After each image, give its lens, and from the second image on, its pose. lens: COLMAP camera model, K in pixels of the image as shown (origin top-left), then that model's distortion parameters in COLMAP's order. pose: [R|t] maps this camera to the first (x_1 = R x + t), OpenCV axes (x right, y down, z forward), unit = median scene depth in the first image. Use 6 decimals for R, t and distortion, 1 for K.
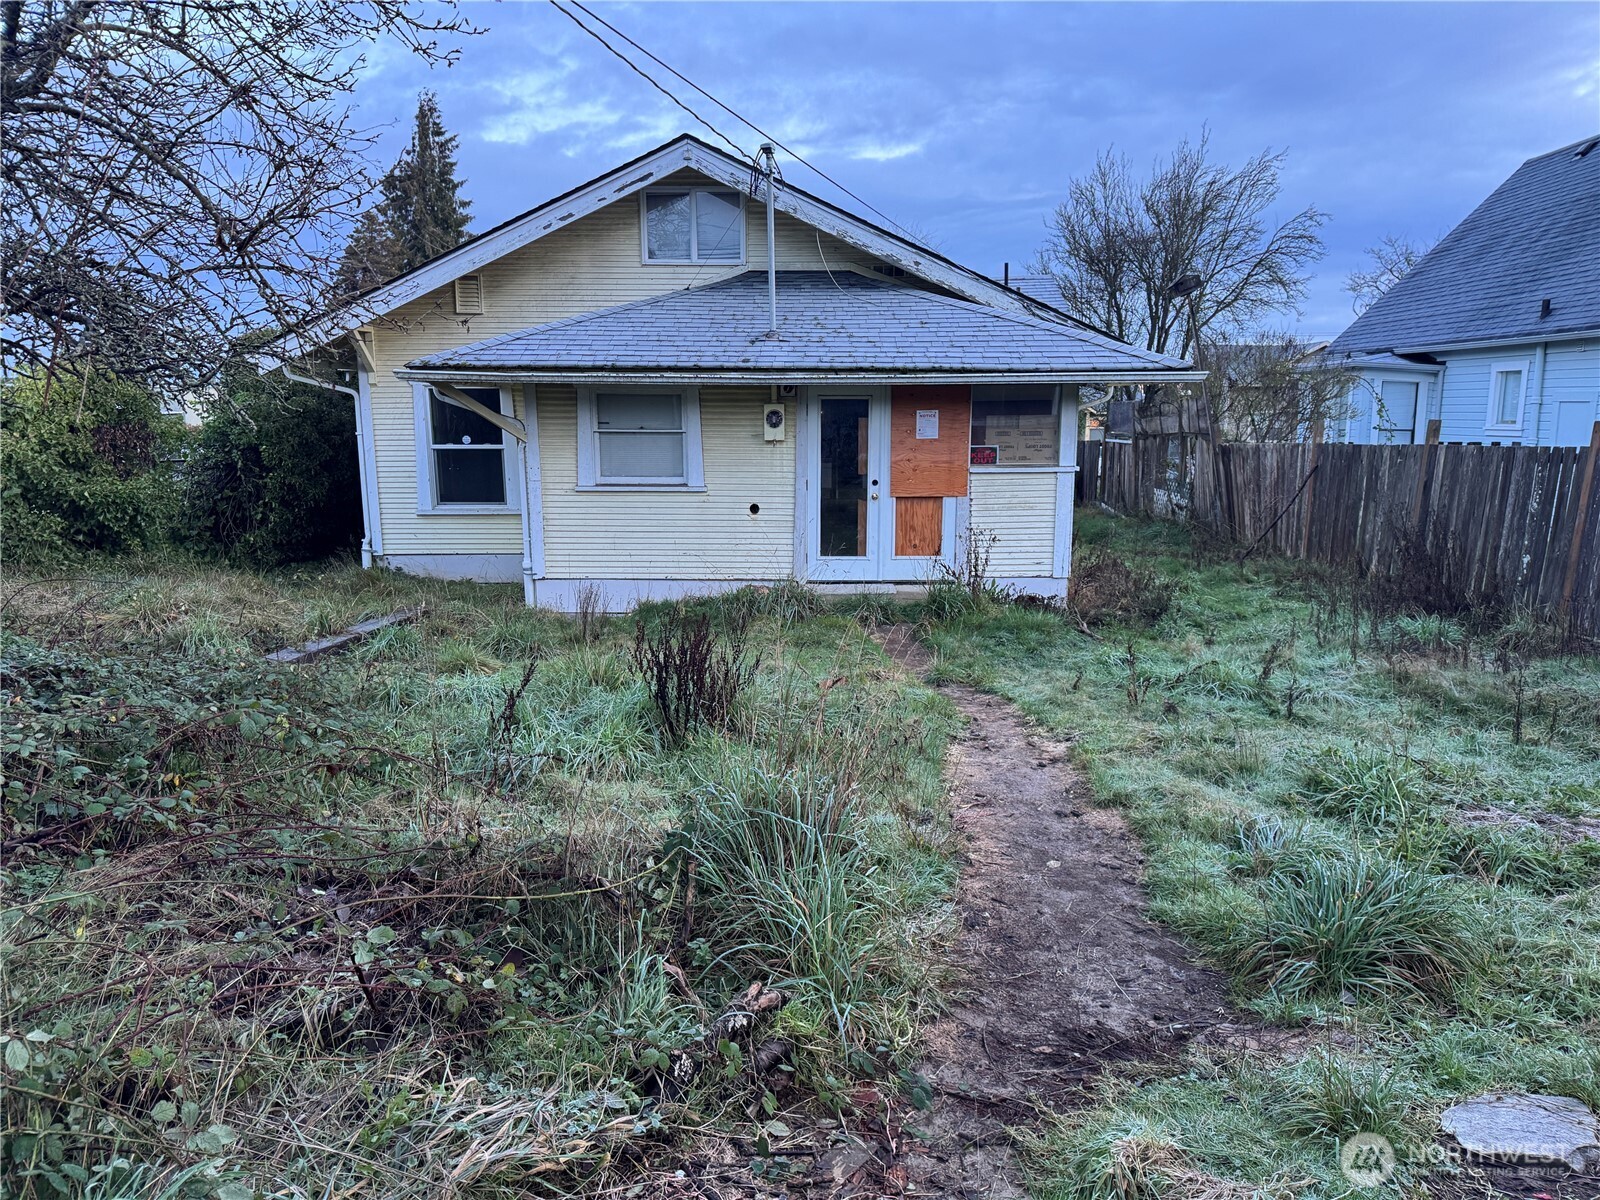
lens RADIAL K [[1152.4, 0, 774.4], [0, 1152.4, 592.0], [0, 0, 1]] dist [0.147629, -0.125214]
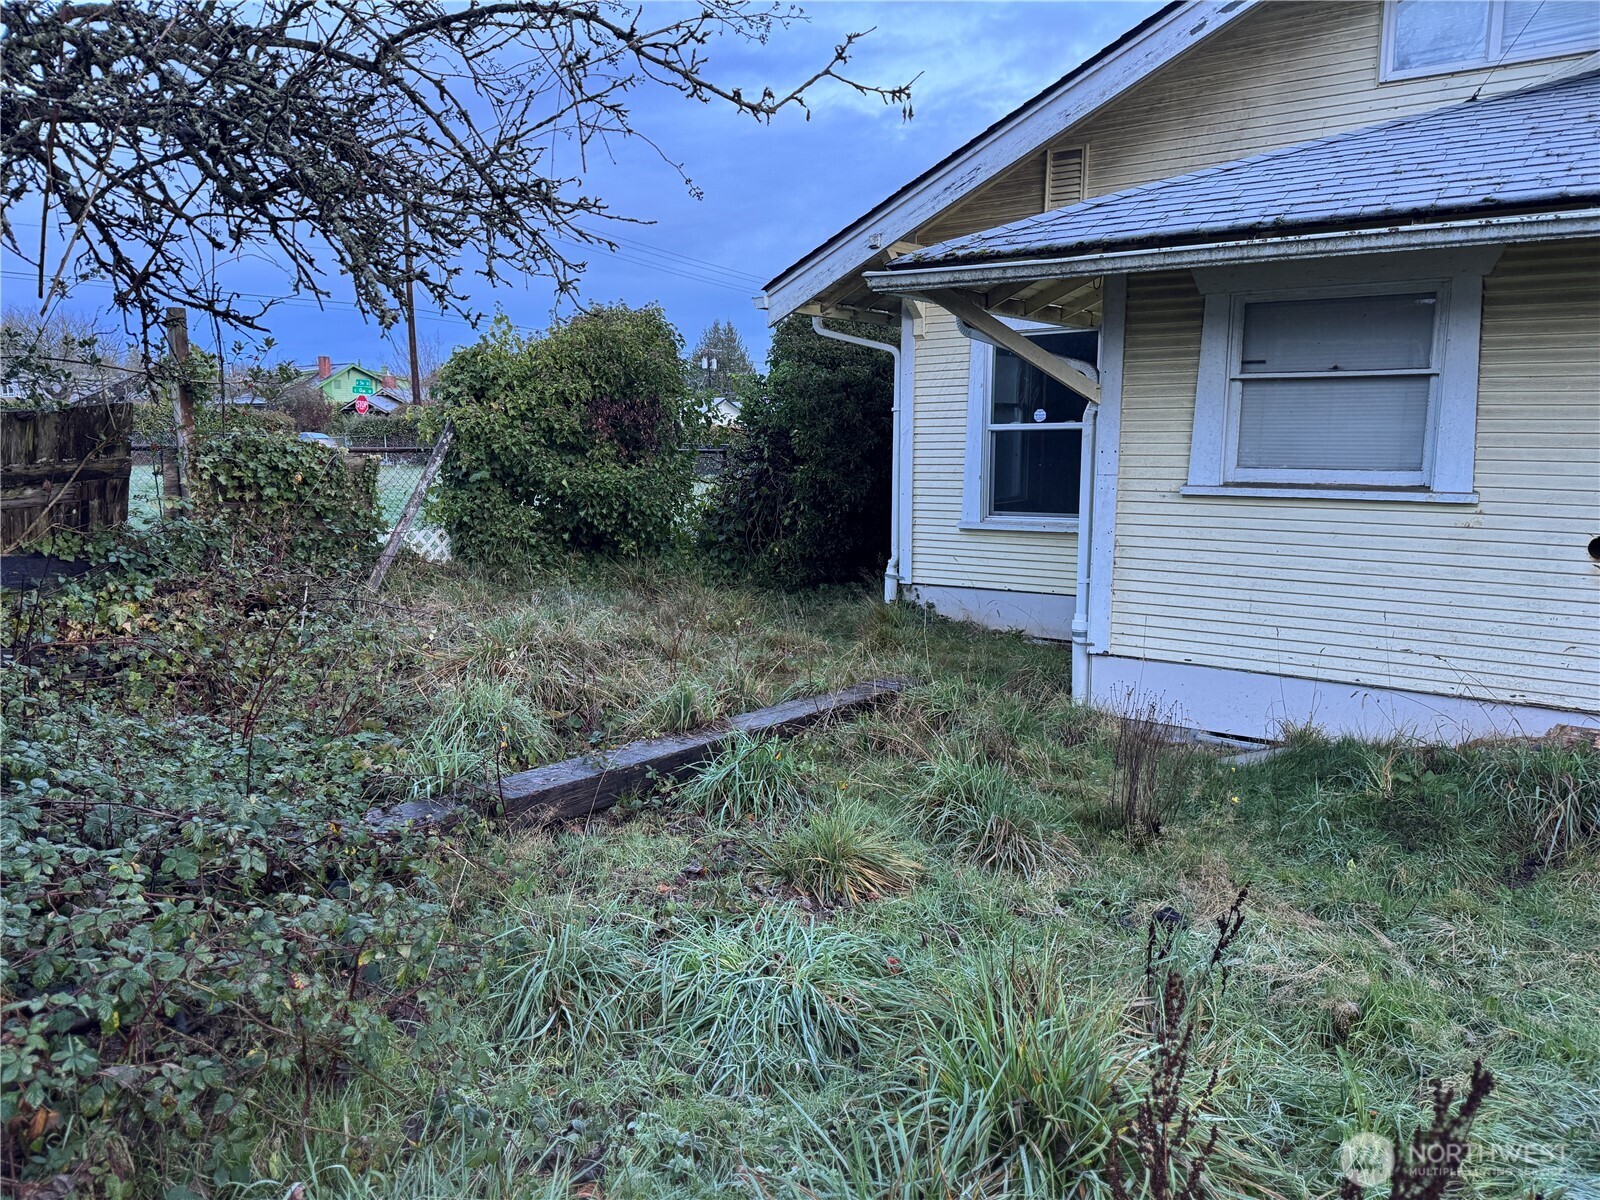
lens RADIAL K [[1146.3, 0, 800.0], [0, 1146.3, 600.0], [0, 0, 1]] dist [0.085347, -0.065676]
pose [[0.846084, 0.084853, -0.526252, -0.034757], [-0.089929, 0.995820, 0.015983, -0.029399], [0.525409, 0.033802, 0.850178, 0.420270]]
